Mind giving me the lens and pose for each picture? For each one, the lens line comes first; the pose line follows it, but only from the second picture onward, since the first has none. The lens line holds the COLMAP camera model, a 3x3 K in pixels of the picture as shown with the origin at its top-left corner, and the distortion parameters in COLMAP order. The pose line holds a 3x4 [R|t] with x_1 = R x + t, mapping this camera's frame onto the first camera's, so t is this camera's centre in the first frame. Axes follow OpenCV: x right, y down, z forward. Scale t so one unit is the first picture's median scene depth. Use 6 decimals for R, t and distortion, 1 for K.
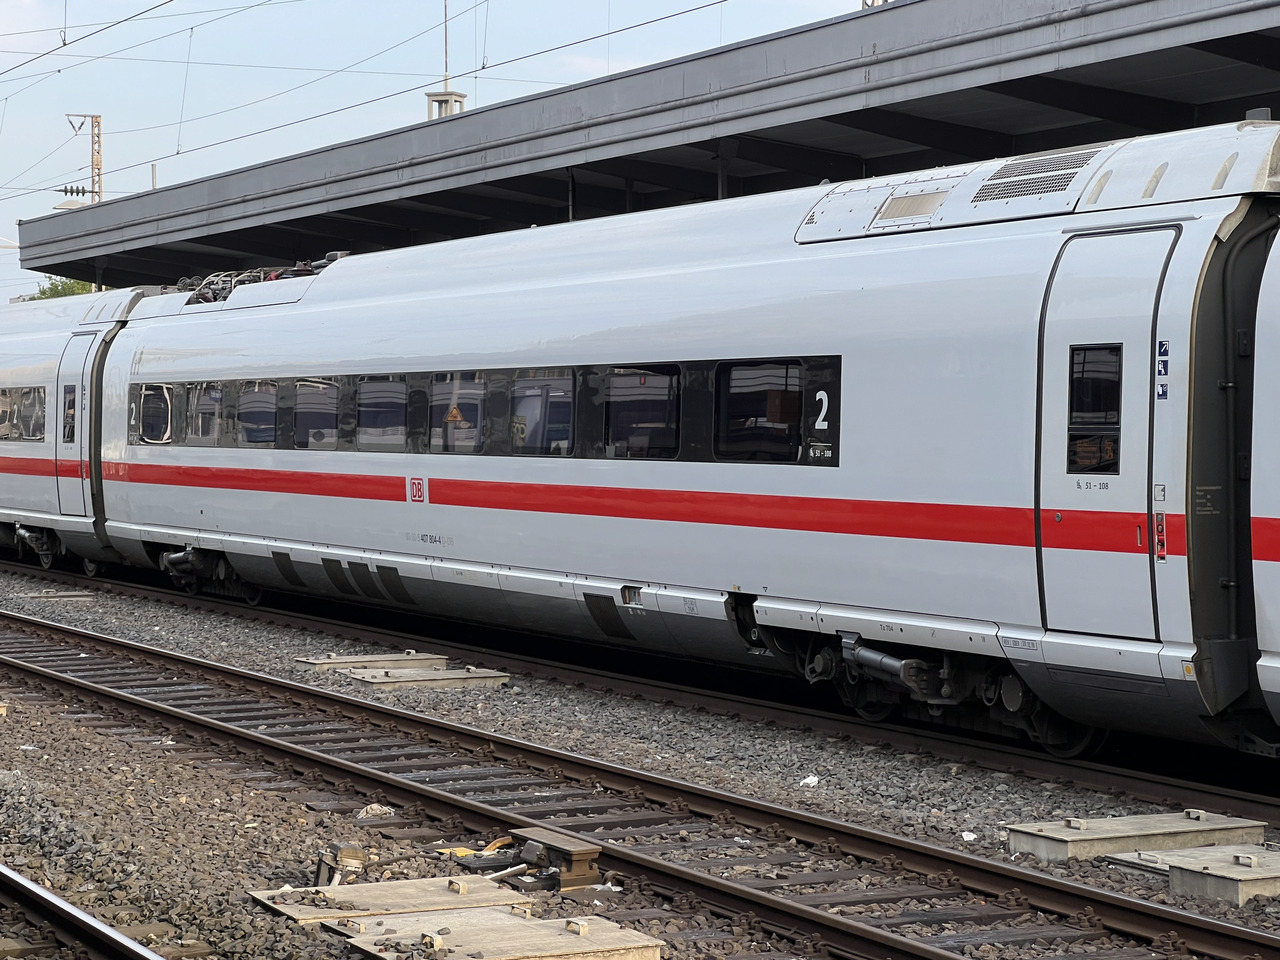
lens RADIAL K [[2796.1, 0, 634.1], [0, 2796.1, 478.3], [0, 0, 1]] dist [0.142400, 0.000000]
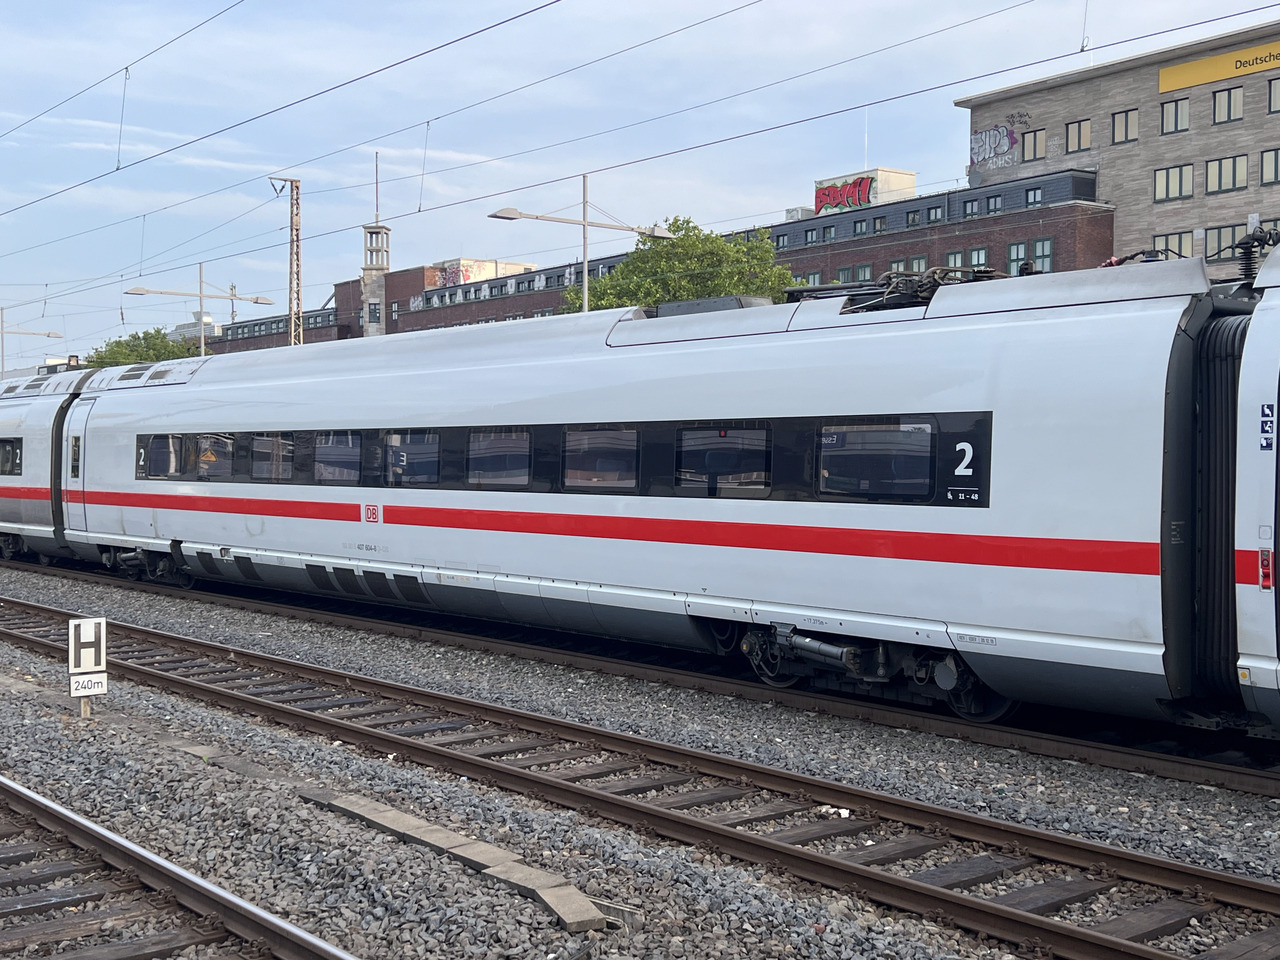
lens RADIAL K [[1490.6, 0, 643.7], [0, 1490.6, 465.8], [0, 0, 1]] dist [0.049986, 0.000000]
pose [[0.970350, 0.006980, 0.241603, -0.184393], [-0.002403, 0.999812, -0.019235, -0.008035], [-0.241692, 0.018084, 0.970184, 0.374976]]
